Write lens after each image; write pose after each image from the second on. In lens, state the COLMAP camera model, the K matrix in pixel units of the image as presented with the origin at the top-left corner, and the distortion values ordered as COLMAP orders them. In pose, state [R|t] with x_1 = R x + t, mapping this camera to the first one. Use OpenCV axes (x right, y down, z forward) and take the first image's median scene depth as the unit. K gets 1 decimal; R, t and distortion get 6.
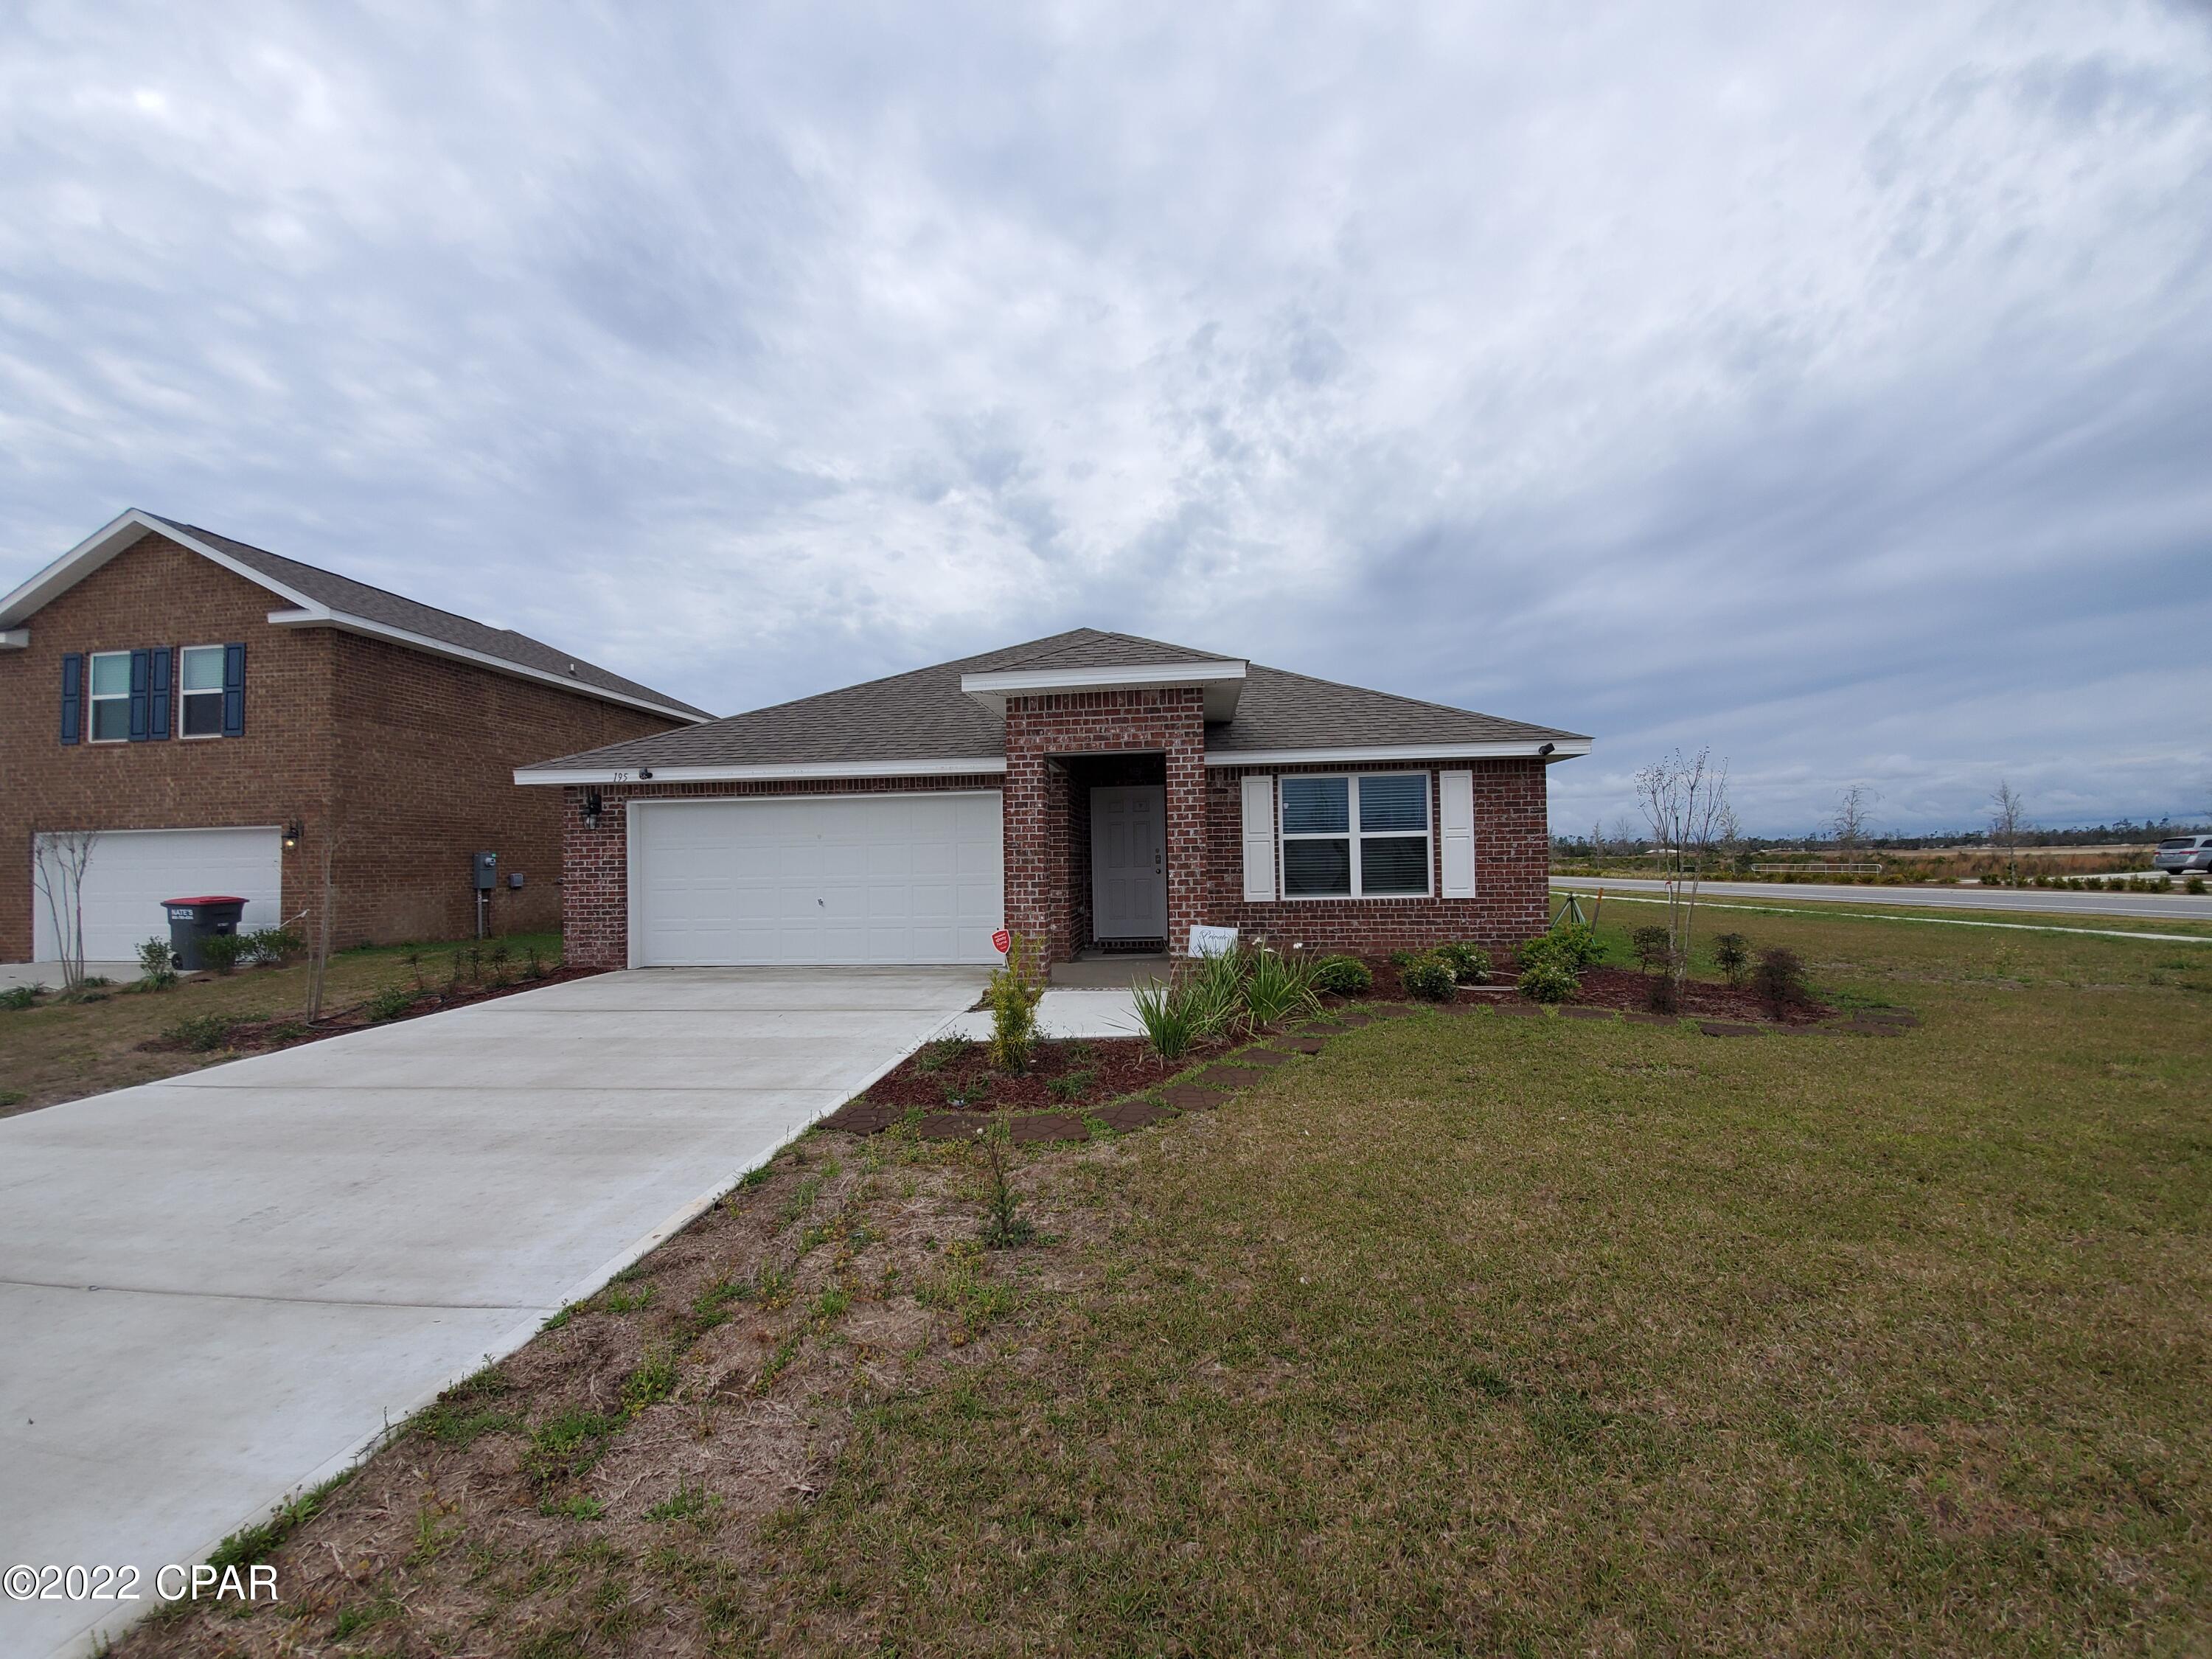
lens RADIAL K [[860.1, 0, 1109.6], [0, 860.1, 817.1], [0, 0, 1]] dist [-0.018411, -0.006568]
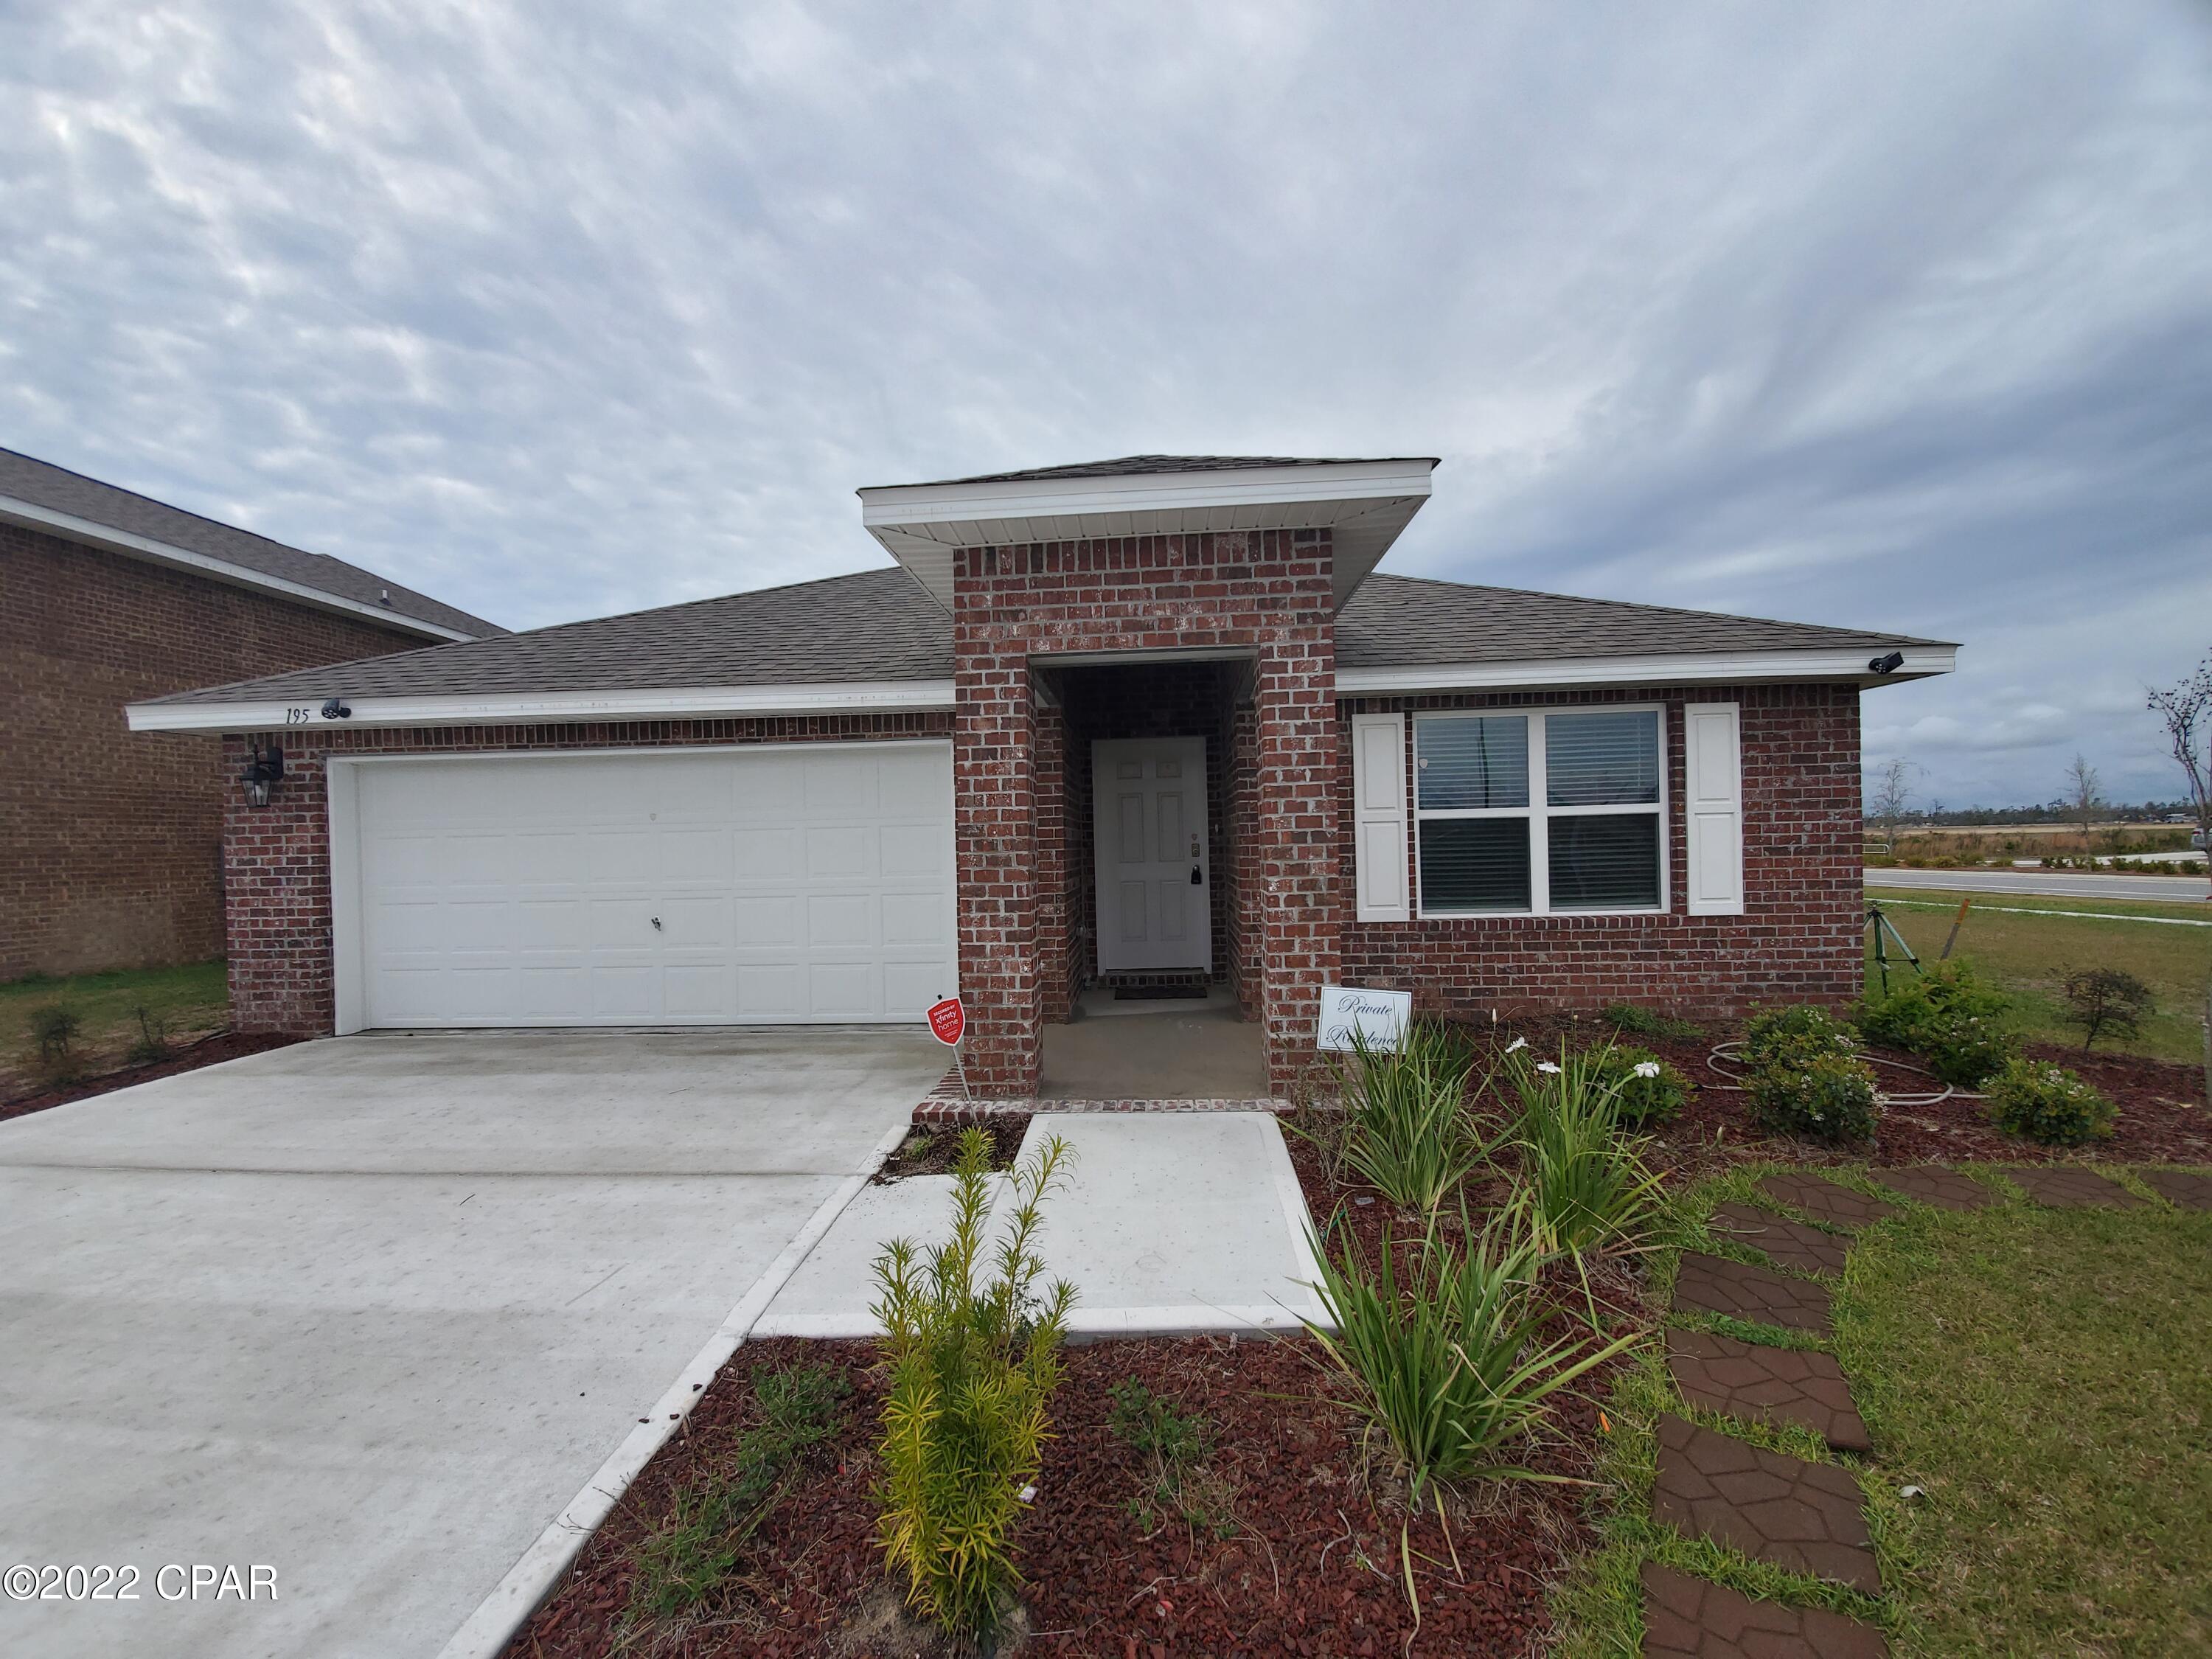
lens RADIAL K [[860.1, 0, 1118.2], [0, 860.1, 835.5], [0, 0, 1]] dist [-0.018411, -0.006568]
pose [[0.998612, -0.003762, 0.052527, -0.043644], [0.001412, 0.999000, 0.044694, 0.010935], [-0.052643, -0.044558, 0.997619, 0.419337]]
